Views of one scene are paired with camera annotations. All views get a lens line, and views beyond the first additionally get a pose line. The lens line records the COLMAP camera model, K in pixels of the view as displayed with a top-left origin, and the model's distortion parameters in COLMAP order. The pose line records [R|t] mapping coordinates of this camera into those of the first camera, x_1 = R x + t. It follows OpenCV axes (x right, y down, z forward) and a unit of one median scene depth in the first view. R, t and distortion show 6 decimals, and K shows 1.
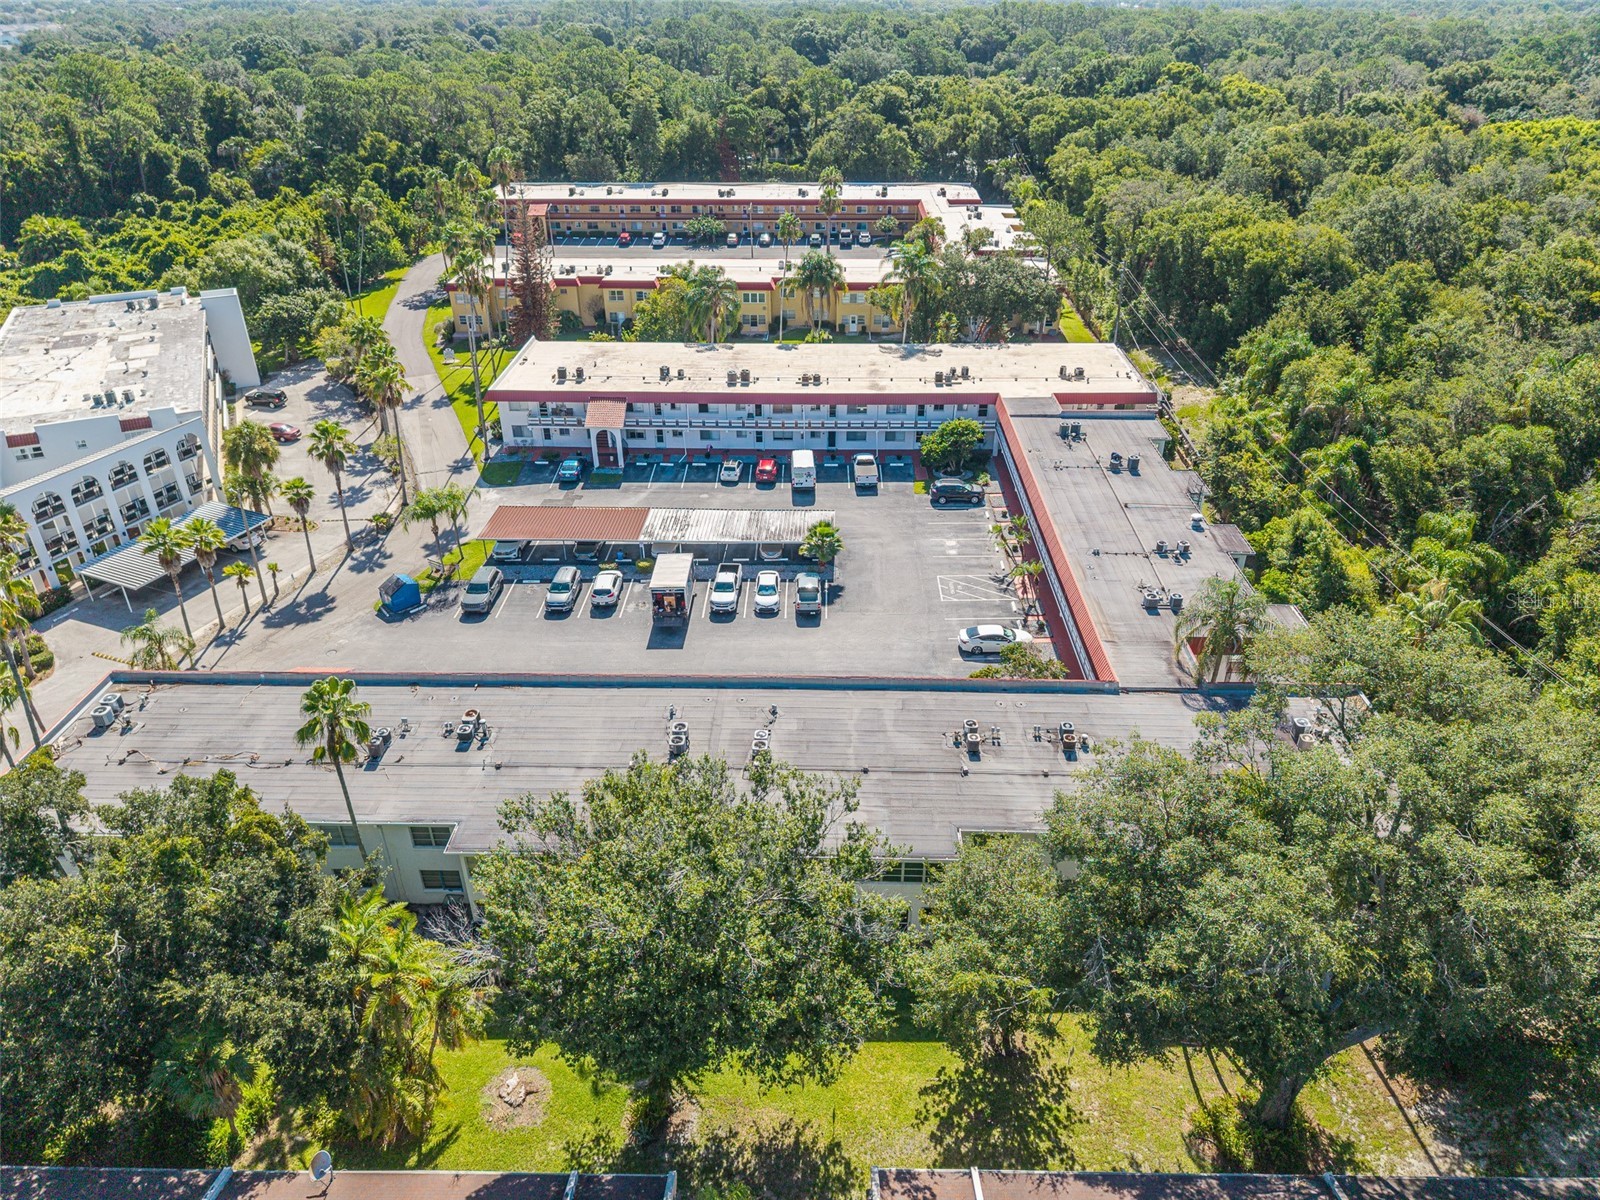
lens RADIAL K [[1077.2, 0, 800.0], [0, 1077.2, 600.0], [0, 0, 1]] dist [0.096021, -0.124381]
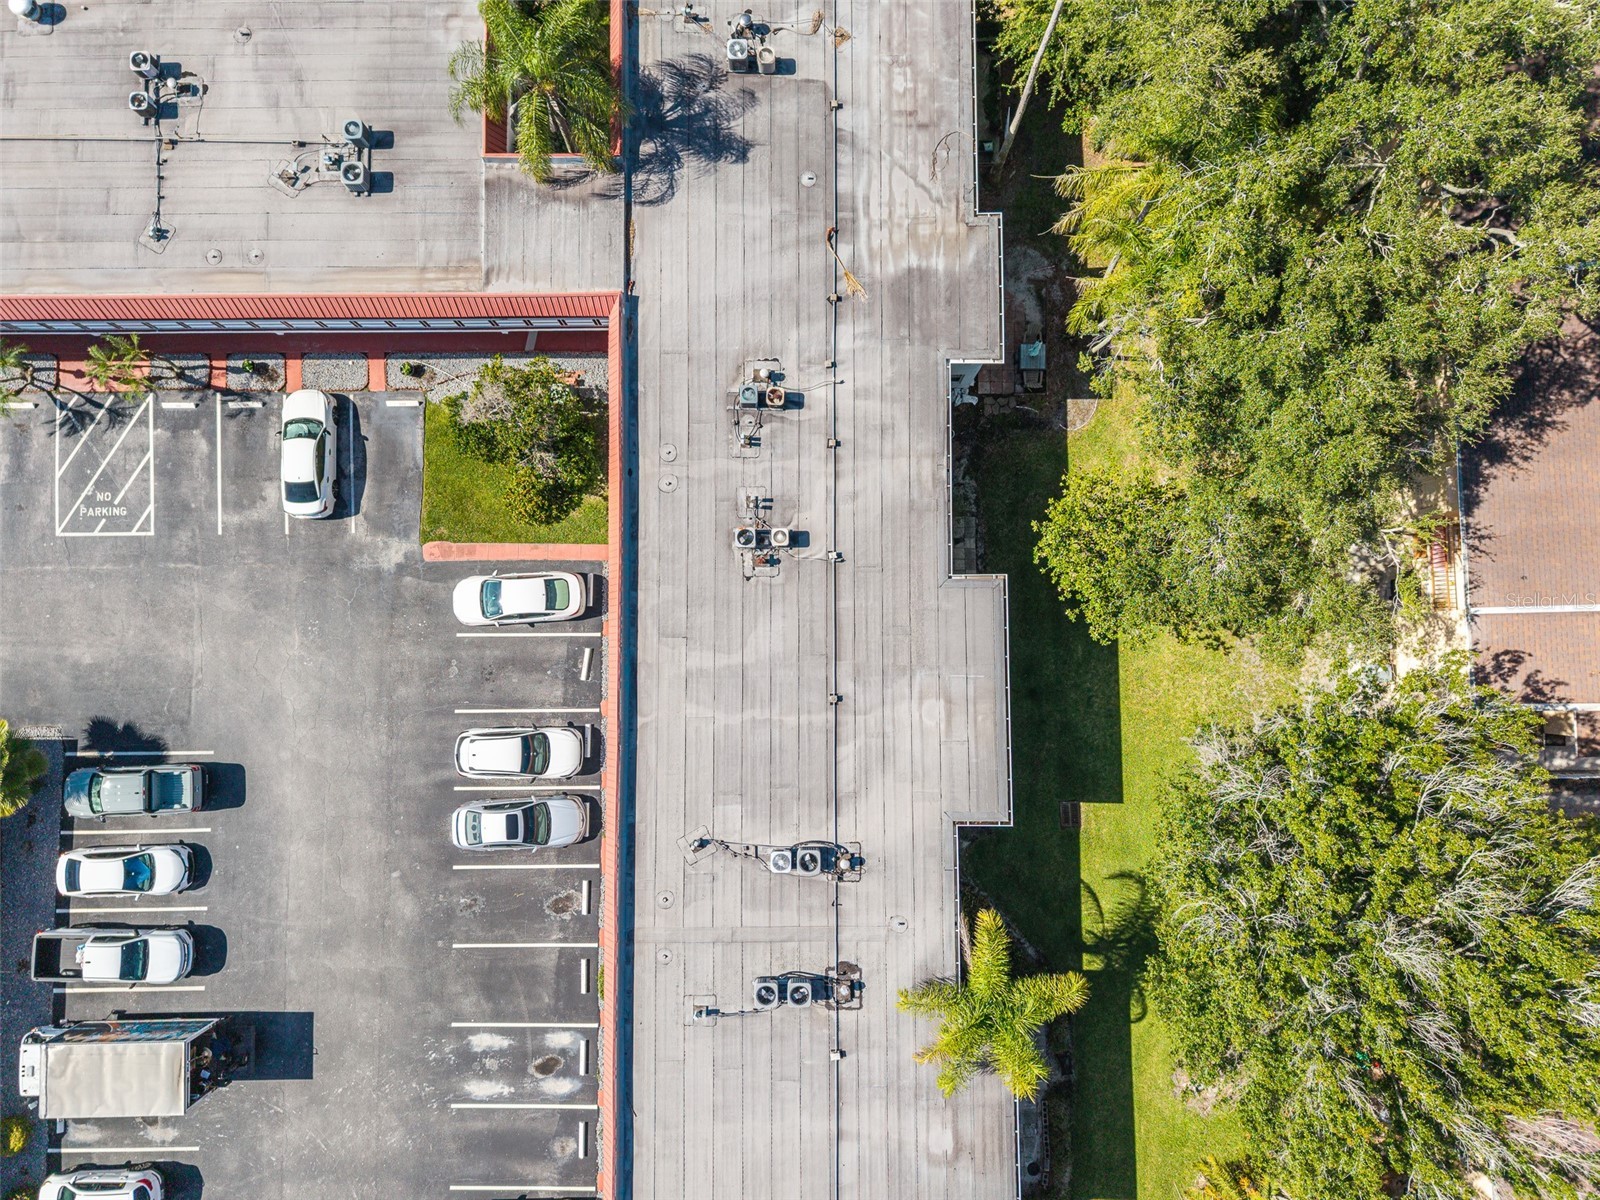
lens RADIAL K [[1071.7, 0, 804.8], [0, 1071.7, 591.7], [0, 0, 1]] dist [0.010232, 0.001910]
pose [[-0.032859, -0.996923, 0.071166, 0.059623], [0.493567, 0.045730, 0.868505, -0.325911], [-0.869087, 0.063664, 0.490545, 0.498816]]
